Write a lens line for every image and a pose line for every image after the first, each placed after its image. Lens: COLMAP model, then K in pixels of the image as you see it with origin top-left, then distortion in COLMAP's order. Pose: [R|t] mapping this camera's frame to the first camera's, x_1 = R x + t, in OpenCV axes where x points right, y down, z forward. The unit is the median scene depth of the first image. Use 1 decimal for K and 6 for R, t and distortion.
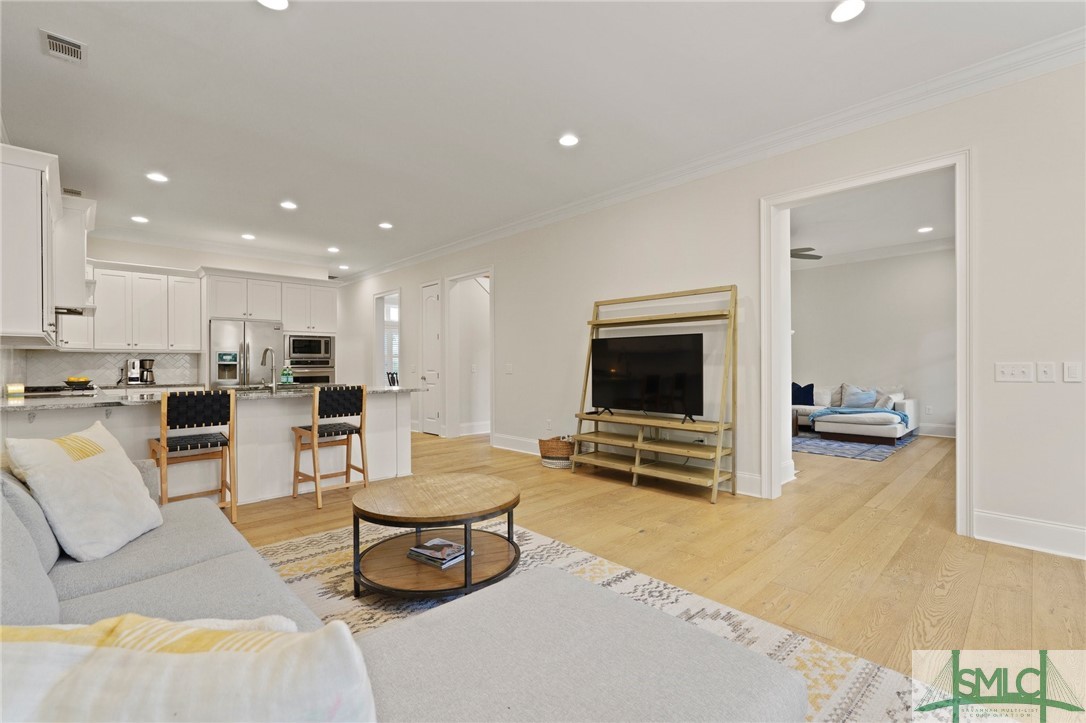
lens RADIAL K [[485.4, 0, 543.0], [0, 485.4, 361.5], [0, 0, 1]] dist [-0.002112, -0.000098]
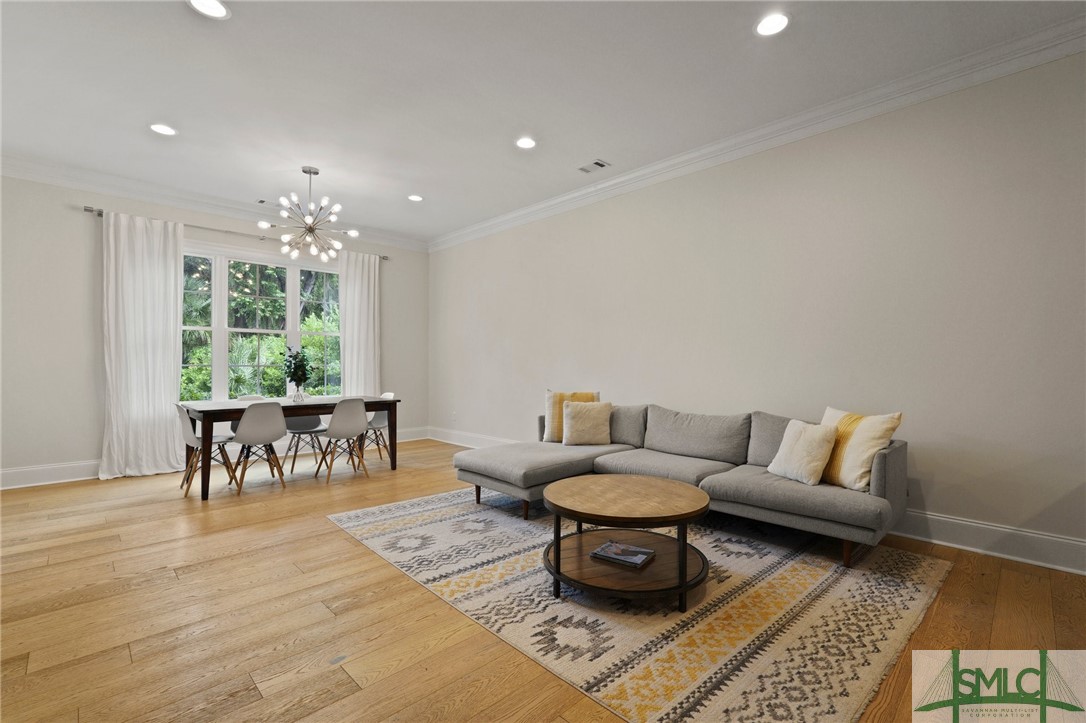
lens RADIAL K [[485.4, 0, 543.0], [0, 485.4, 361.5], [0, 0, 1]] dist [-0.002112, -0.000098]
pose [[-0.999988, 0.003640, -0.003192, -0.021297], [0.003691, 0.999865, -0.016020, 0.006707], [0.003133, -0.016032, -0.999867, 0.959136]]
